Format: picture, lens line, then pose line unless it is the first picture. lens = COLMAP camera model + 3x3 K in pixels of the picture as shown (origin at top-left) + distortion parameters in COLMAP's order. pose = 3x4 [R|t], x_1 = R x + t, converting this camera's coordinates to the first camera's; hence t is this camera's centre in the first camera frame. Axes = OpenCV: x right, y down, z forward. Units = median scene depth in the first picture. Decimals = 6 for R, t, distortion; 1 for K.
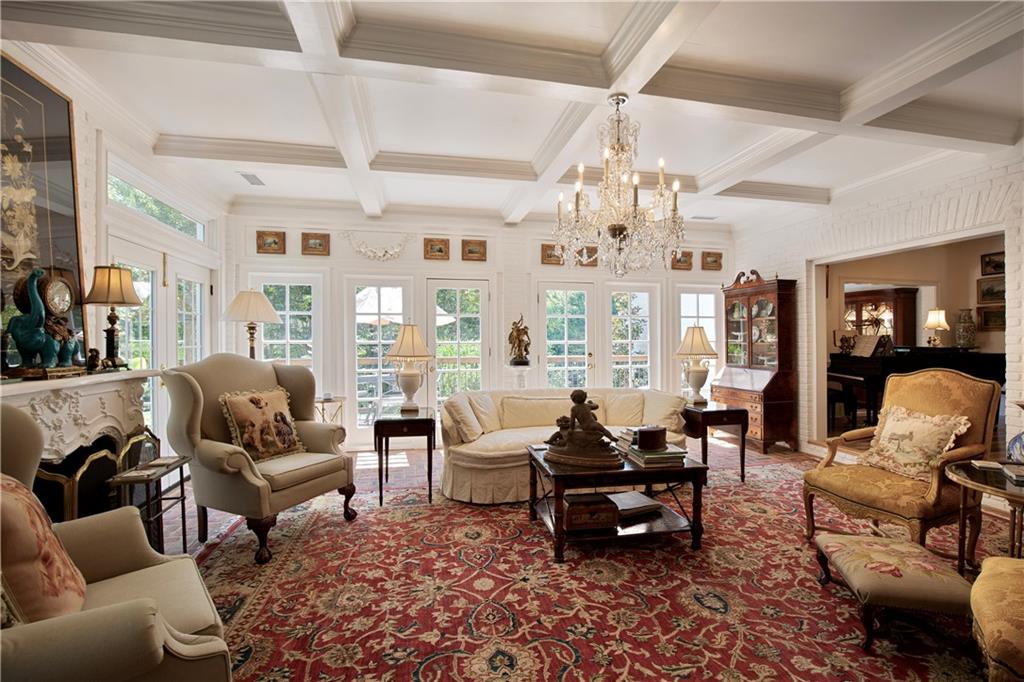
lens RADIAL K [[470.4, 0, 512.0], [0, 470.4, 341.0], [0, 0, 1]] dist [0.002674, 0.000248]
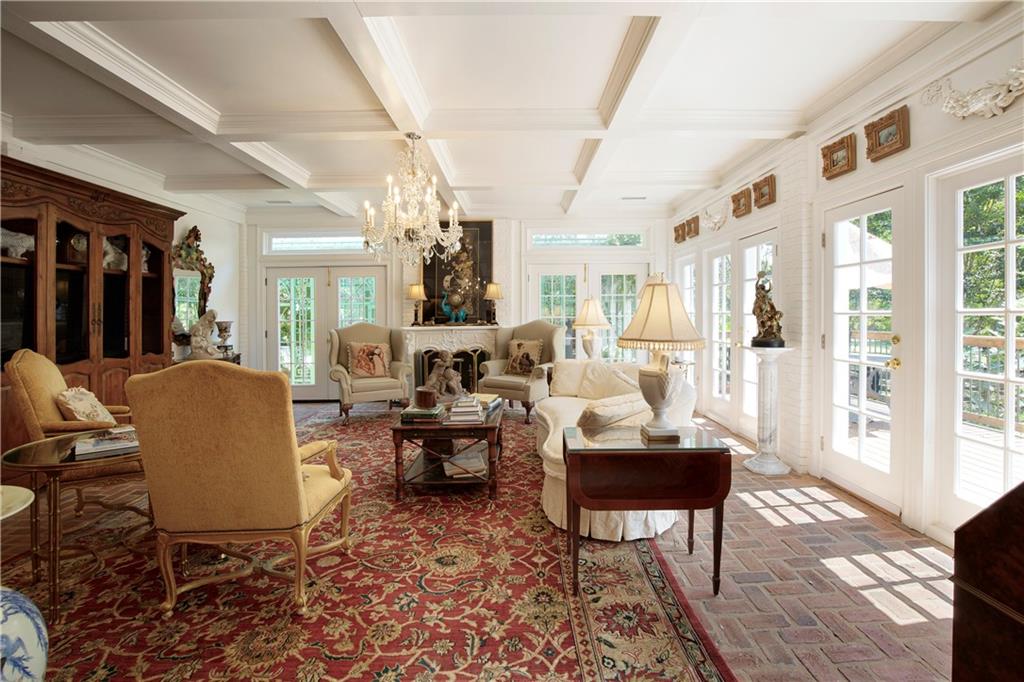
lens RADIAL K [[470.4, 0, 512.0], [0, 470.4, 341.0], [0, 0, 1]] dist [0.002674, 0.000248]
pose [[-0.205874, 0.090711, -0.974365, 1.076617], [0.033900, 0.995758, 0.085540, -0.009041], [0.977991, -0.015421, -0.208075, 1.169132]]
